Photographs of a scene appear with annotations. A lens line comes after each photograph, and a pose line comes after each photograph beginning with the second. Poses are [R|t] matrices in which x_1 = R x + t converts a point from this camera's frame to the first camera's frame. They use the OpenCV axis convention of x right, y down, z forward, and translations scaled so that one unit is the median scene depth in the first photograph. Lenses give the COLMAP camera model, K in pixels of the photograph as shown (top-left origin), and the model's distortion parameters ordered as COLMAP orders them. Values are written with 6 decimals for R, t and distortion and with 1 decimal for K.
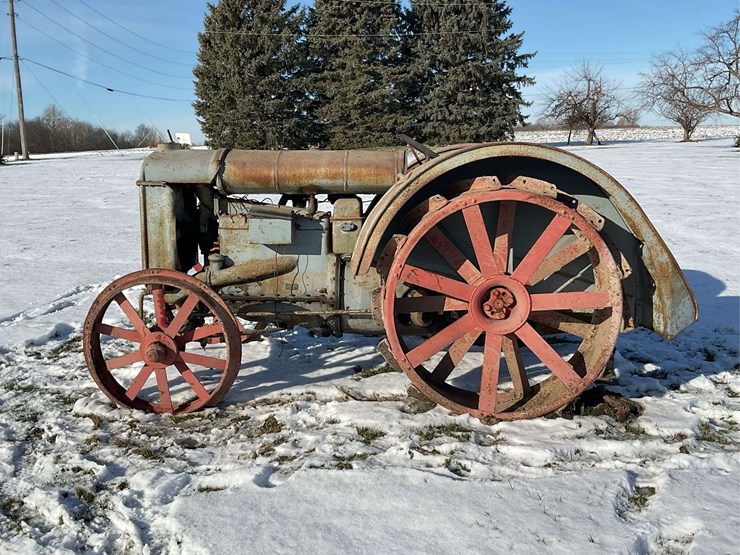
lens RADIAL K [[792.5, 0, 364.3], [0, 792.5, 272.7], [0, 0, 1]] dist [0.048114, 0.000000]
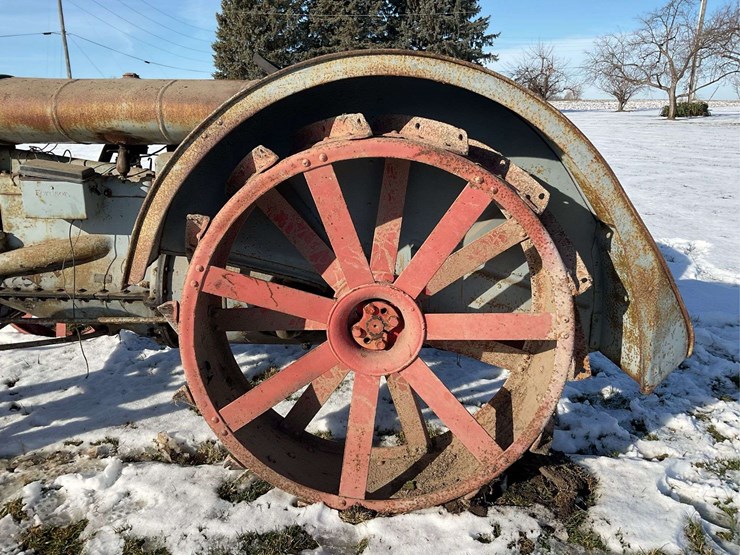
lens RADIAL K [[615.9, 0, 370.0], [0, 615.9, 274.5], [0, 0, 1]] dist [0.047996, -0.079397]
pose [[0.999878, 0.009886, 0.012086, 0.145515], [-0.011003, 0.995301, 0.096206, -0.043720], [-0.011078, -0.096328, 0.995288, 0.480212]]
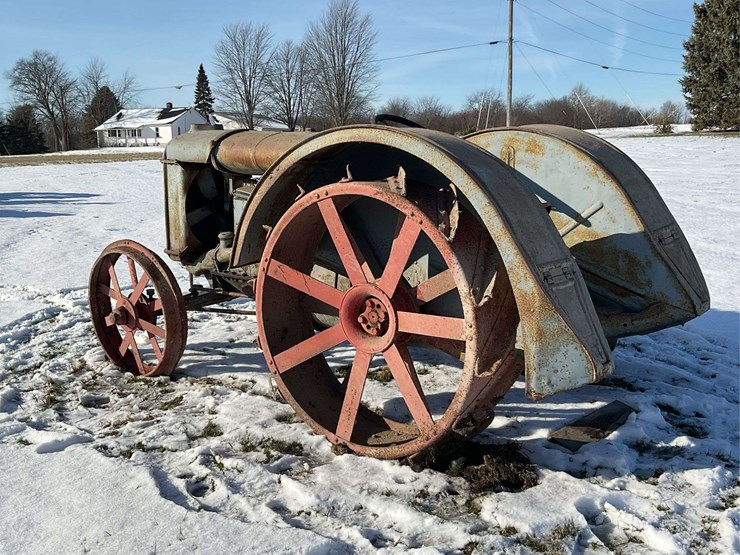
lens RADIAL K [[792.5, 0, 365.0], [0, 792.5, 277.1], [0, 0, 1]] dist [0.048114, 0.000000]
pose [[0.810506, 0.116120, -0.574105, 0.589448], [-0.097943, 0.993220, 0.062617, -0.050701], [0.577484, 0.005478, 0.816384, 0.278929]]
